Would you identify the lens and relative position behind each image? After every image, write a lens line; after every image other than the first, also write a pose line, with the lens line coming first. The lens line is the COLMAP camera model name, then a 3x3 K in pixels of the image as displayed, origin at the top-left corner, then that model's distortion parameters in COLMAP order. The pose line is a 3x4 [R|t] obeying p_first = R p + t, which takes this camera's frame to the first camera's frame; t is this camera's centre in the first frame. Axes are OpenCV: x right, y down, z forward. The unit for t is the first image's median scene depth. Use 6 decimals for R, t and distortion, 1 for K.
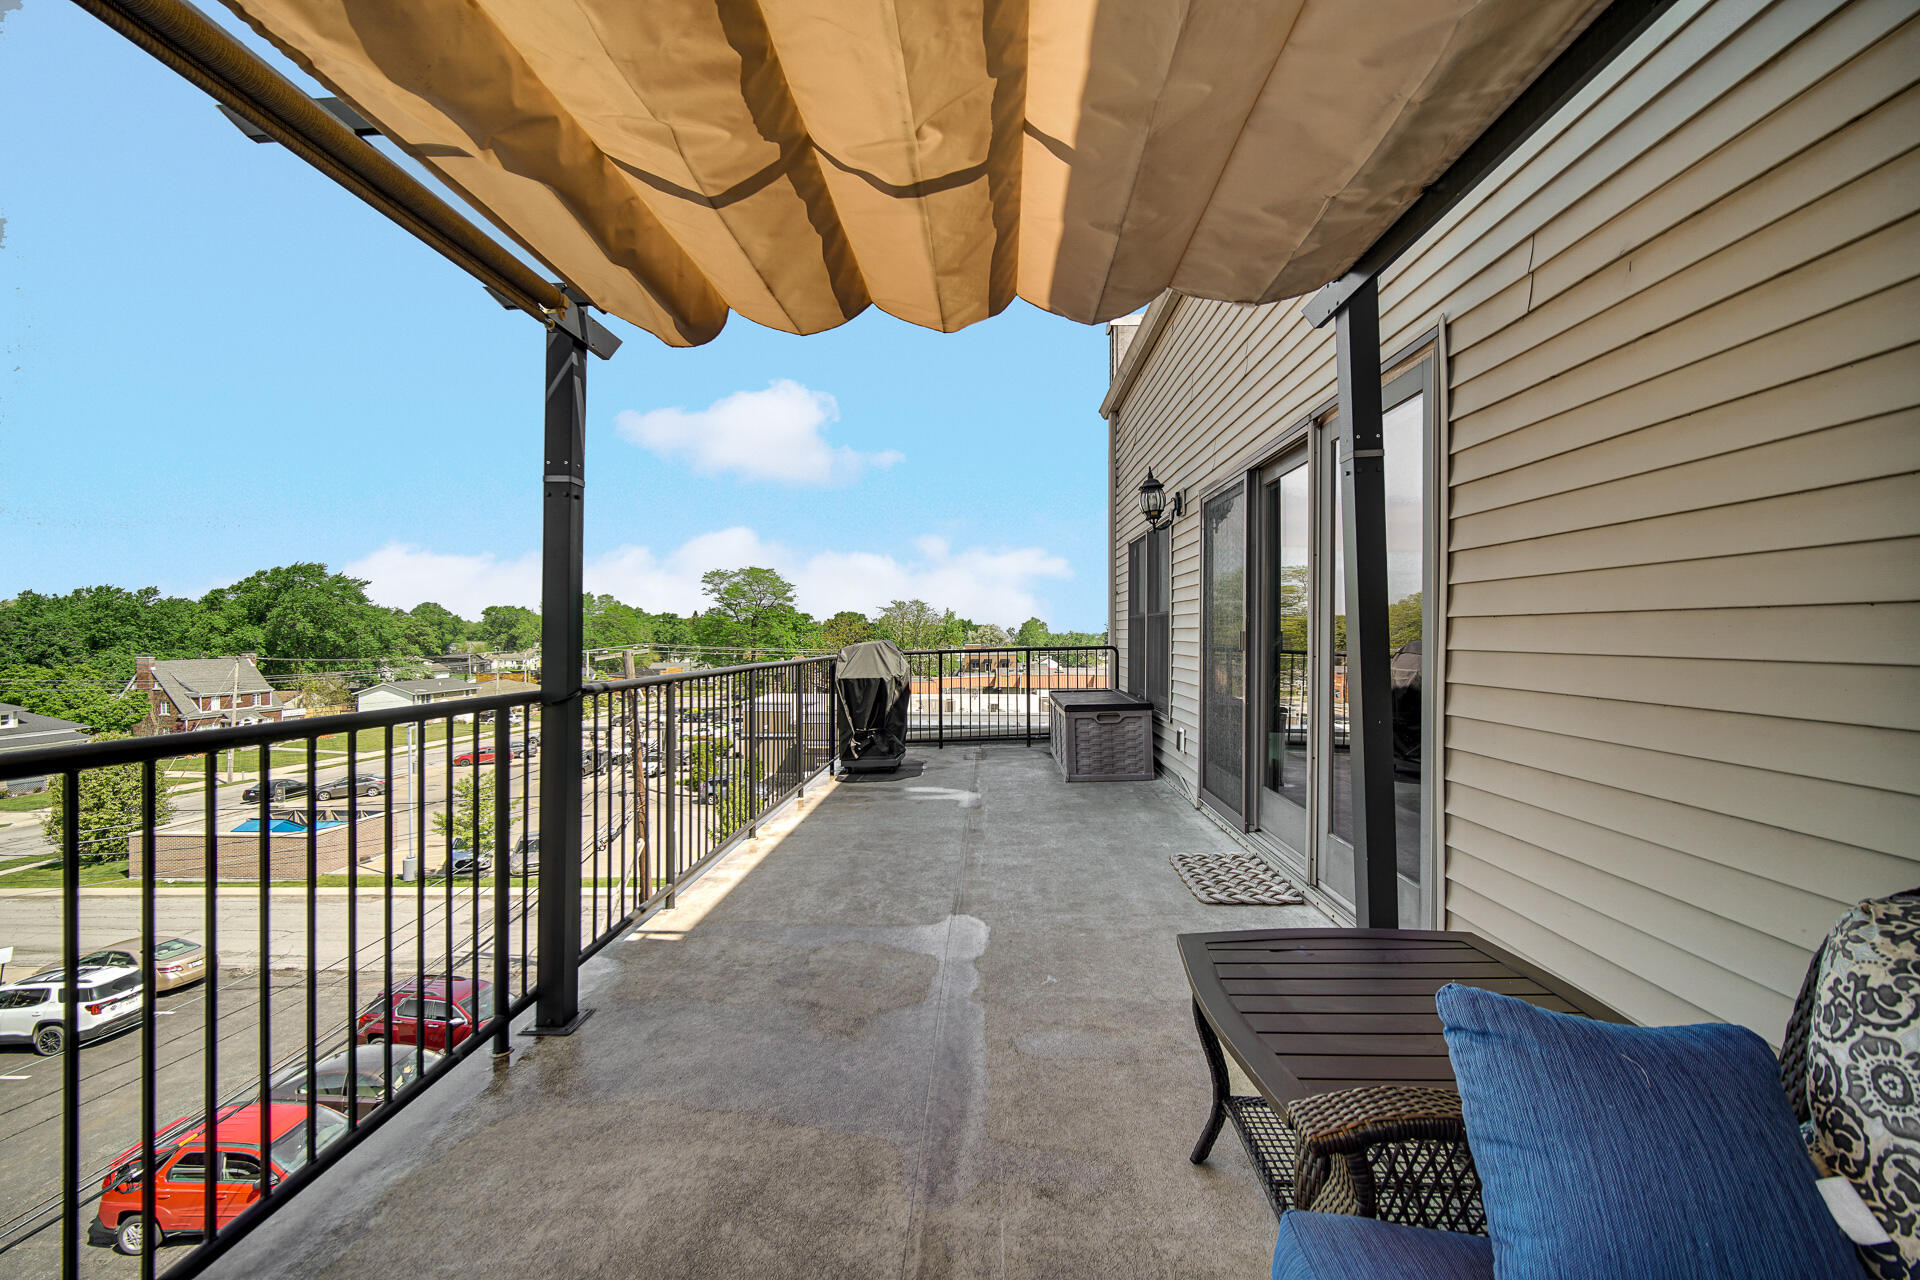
lens RADIAL K [[757.3, 0, 962.7], [0, 757.3, 635.9], [0, 0, 1]] dist [-0.001321, -0.000351]
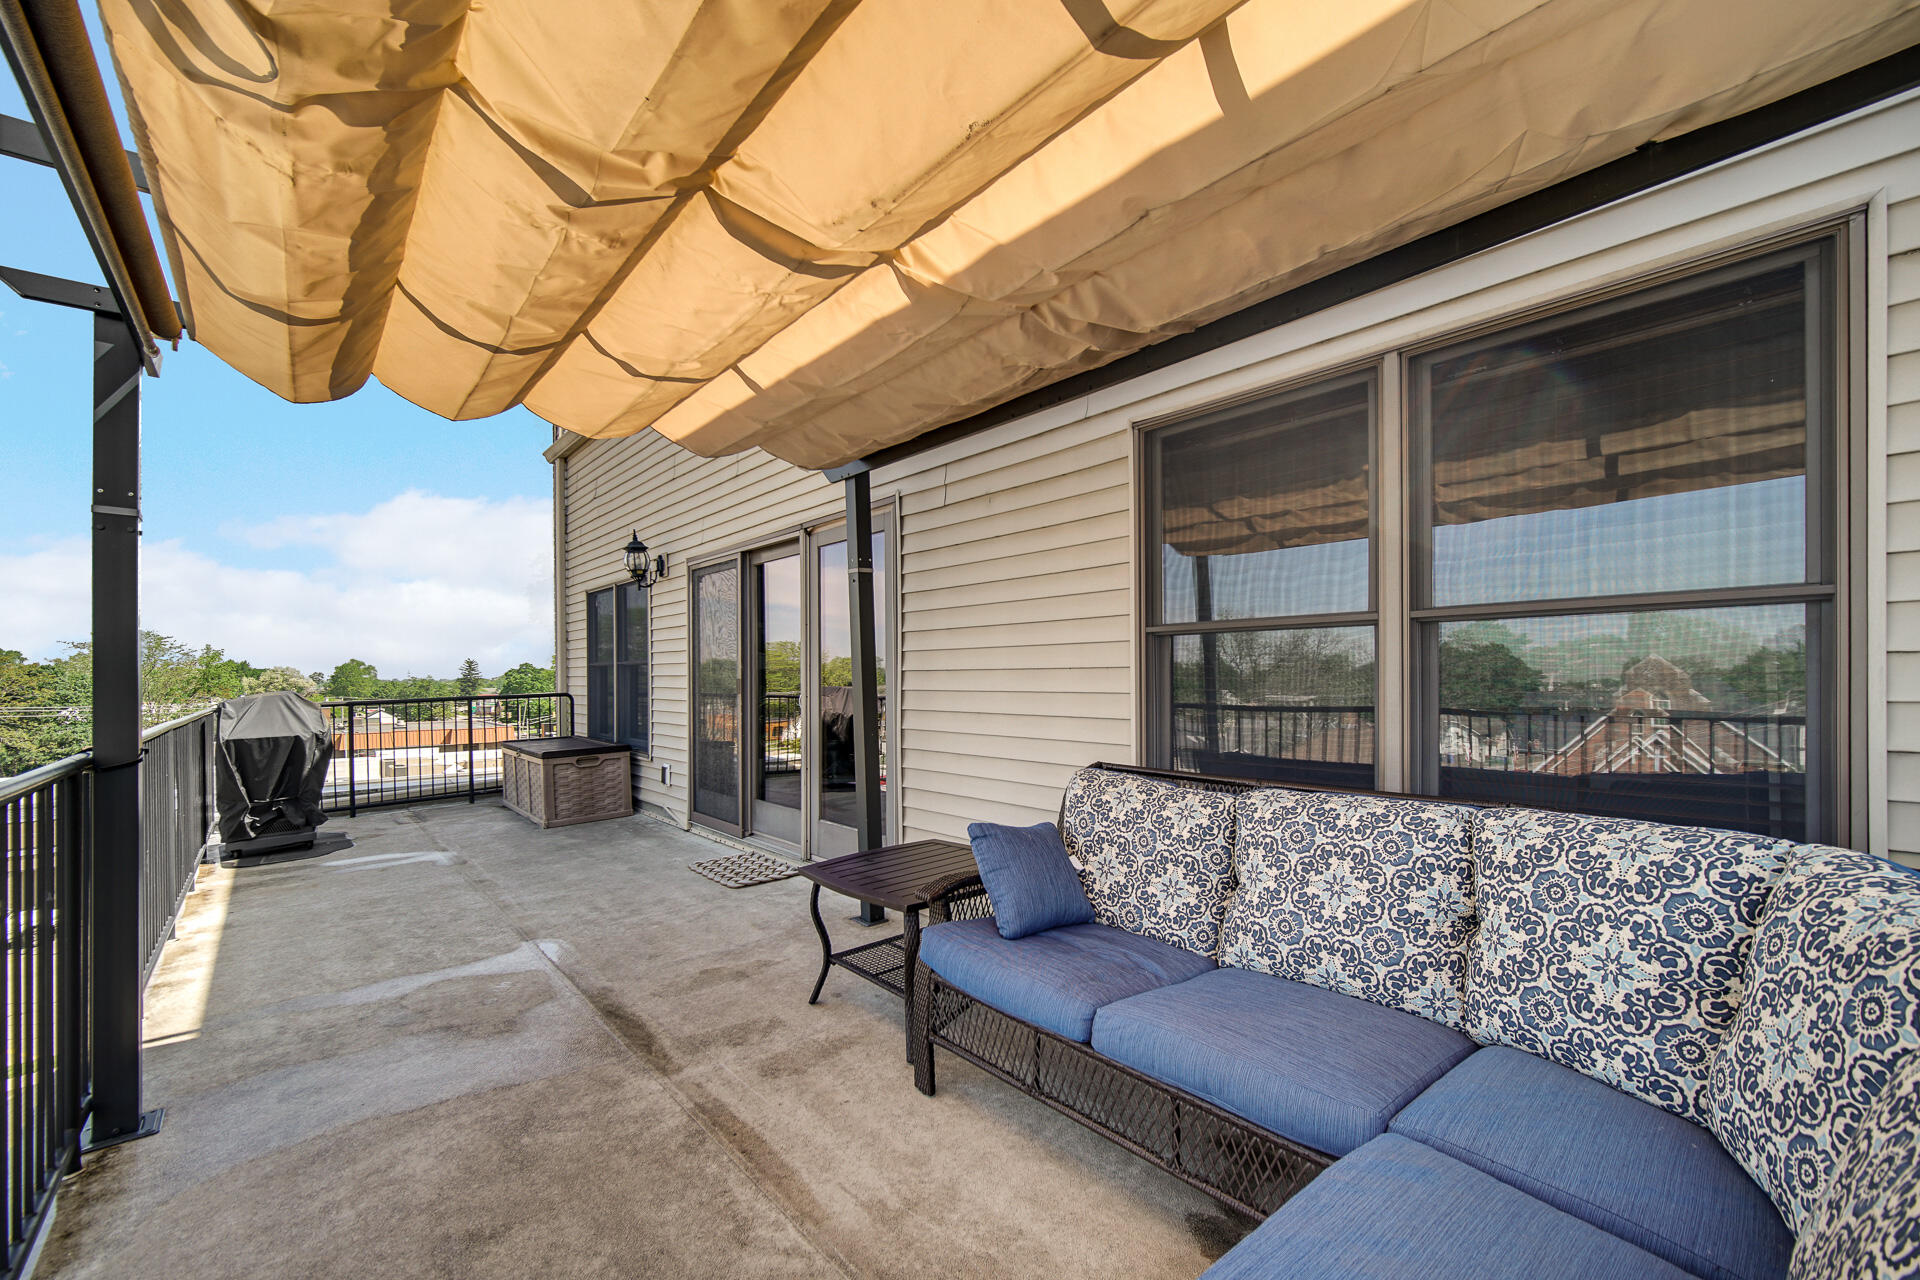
lens RADIAL K [[775.6, 0, 961.4], [0, 775.6, 678.3], [0, 0, 1]] dist [-0.001106, -0.000336]
pose [[0.717398, -0.004514, 0.696649, -0.216120], [0.006696, 0.999977, -0.000416, -0.003269], [-0.696631, 0.004963, 0.717412, -0.151778]]
